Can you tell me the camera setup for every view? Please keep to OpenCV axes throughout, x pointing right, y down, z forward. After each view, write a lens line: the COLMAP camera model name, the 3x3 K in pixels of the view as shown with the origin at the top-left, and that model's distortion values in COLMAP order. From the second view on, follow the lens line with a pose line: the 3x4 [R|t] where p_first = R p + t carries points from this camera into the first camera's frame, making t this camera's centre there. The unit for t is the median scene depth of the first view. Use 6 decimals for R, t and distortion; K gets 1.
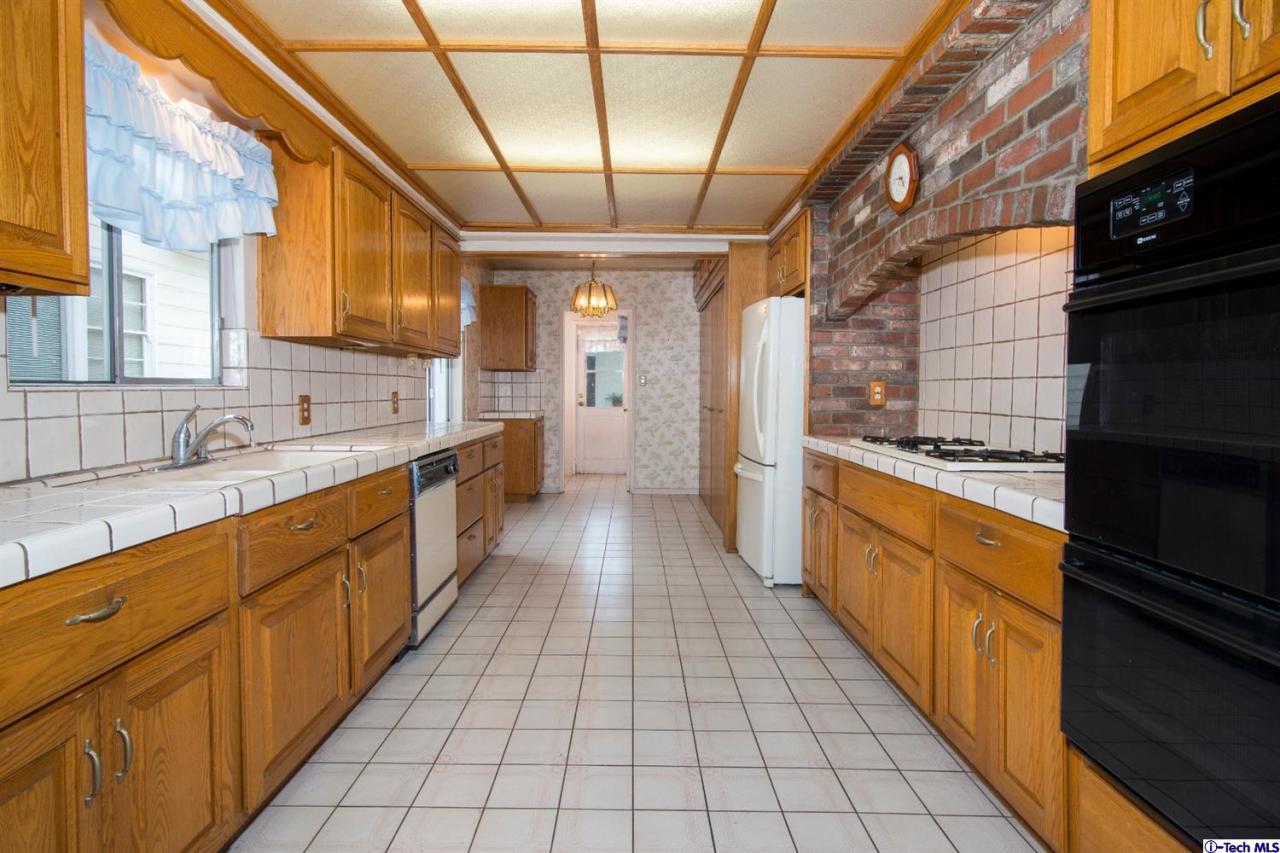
lens RADIAL K [[627.3, 0, 633.7], [0, 627.3, 416.1], [0, 0, 1]] dist [-0.001317, -0.000874]
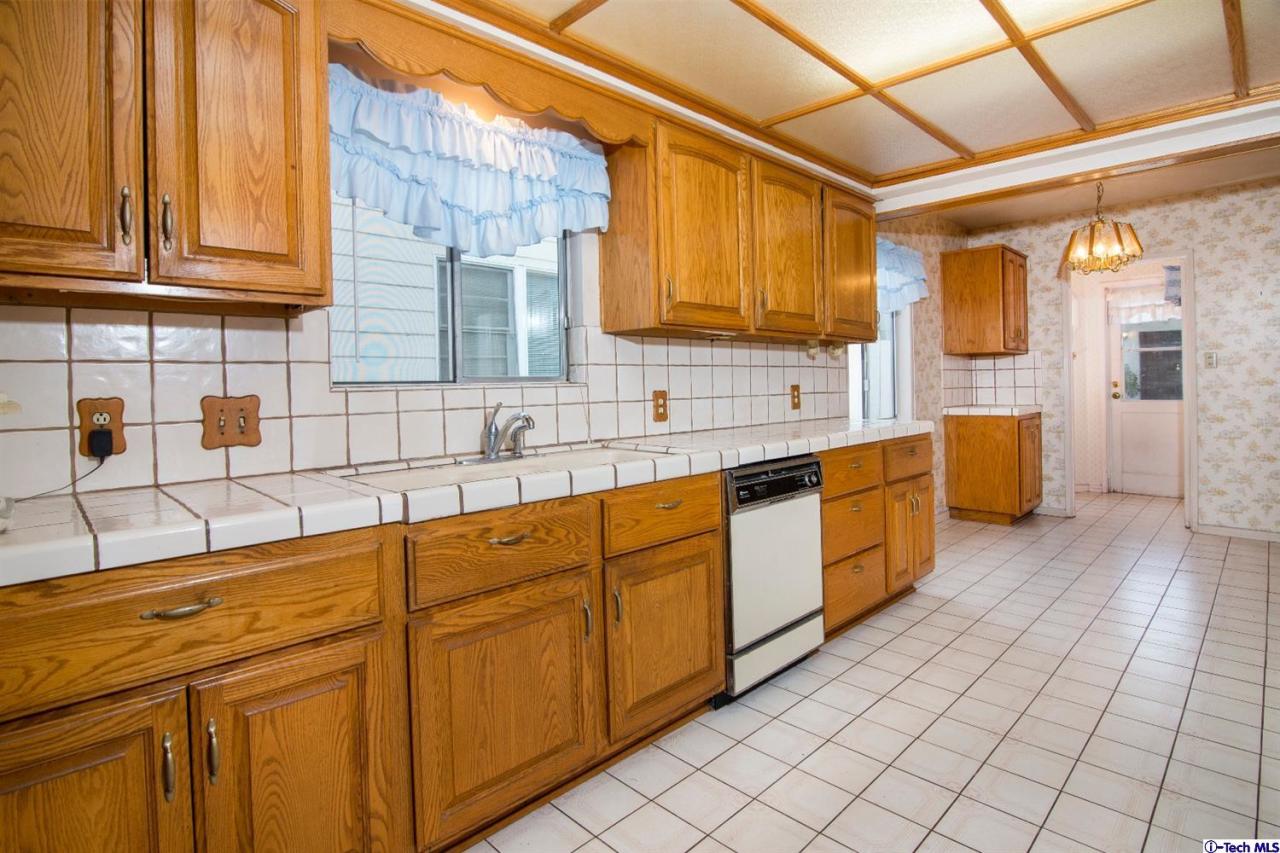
lens RADIAL K [[642.6, 0, 639.1], [0, 642.6, 379.4], [0, 0, 1]] dist [-0.019868, -0.000155]
pose [[0.705837, -0.022831, -0.708006, 0.162987], [-0.009018, 0.999110, -0.041208, -0.010358], [0.708317, 0.035471, 0.705003, 0.313962]]
